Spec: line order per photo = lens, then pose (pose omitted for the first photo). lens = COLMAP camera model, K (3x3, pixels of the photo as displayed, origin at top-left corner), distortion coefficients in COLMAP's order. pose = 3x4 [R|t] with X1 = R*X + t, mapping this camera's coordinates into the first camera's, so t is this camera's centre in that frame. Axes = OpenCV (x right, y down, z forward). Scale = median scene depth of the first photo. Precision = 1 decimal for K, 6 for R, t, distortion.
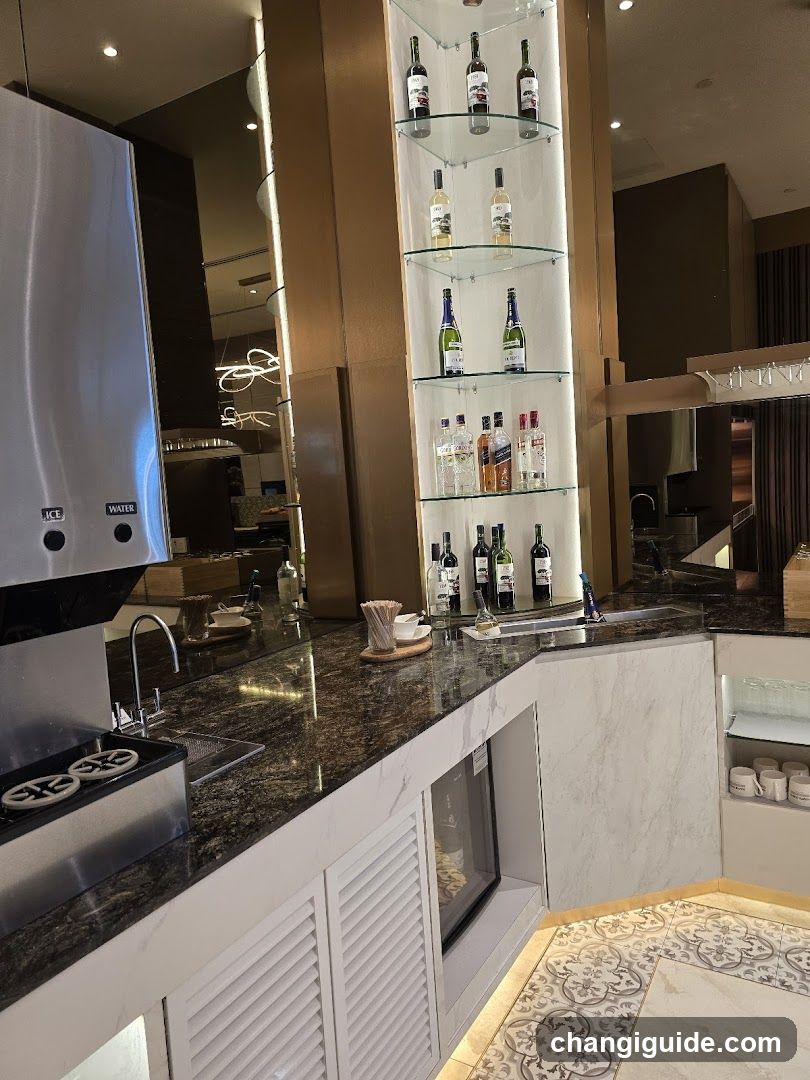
lens RADIAL K [[752.3, 0, 405.0], [0, 752.3, 540.0], [0, 0, 1]] dist [0.001102, 0.000139]
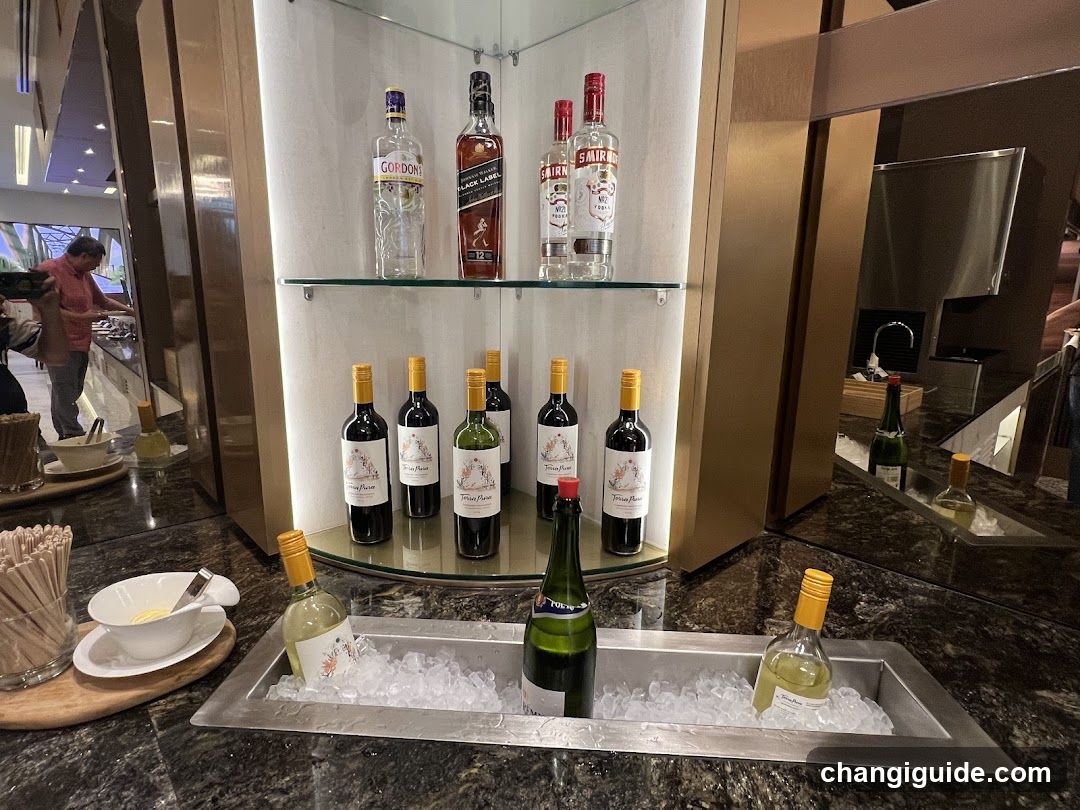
lens RADIAL K [[551.6, 0, 540.0], [0, 551.6, 405.0], [0, 0, 1]] dist [0.000545, -0.000102]
pose [[0.956092, 0.136494, -0.259340, 0.172311], [-0.102473, 0.984761, 0.140514, -0.030494], [0.274568, -0.107769, 0.955509, 0.504828]]
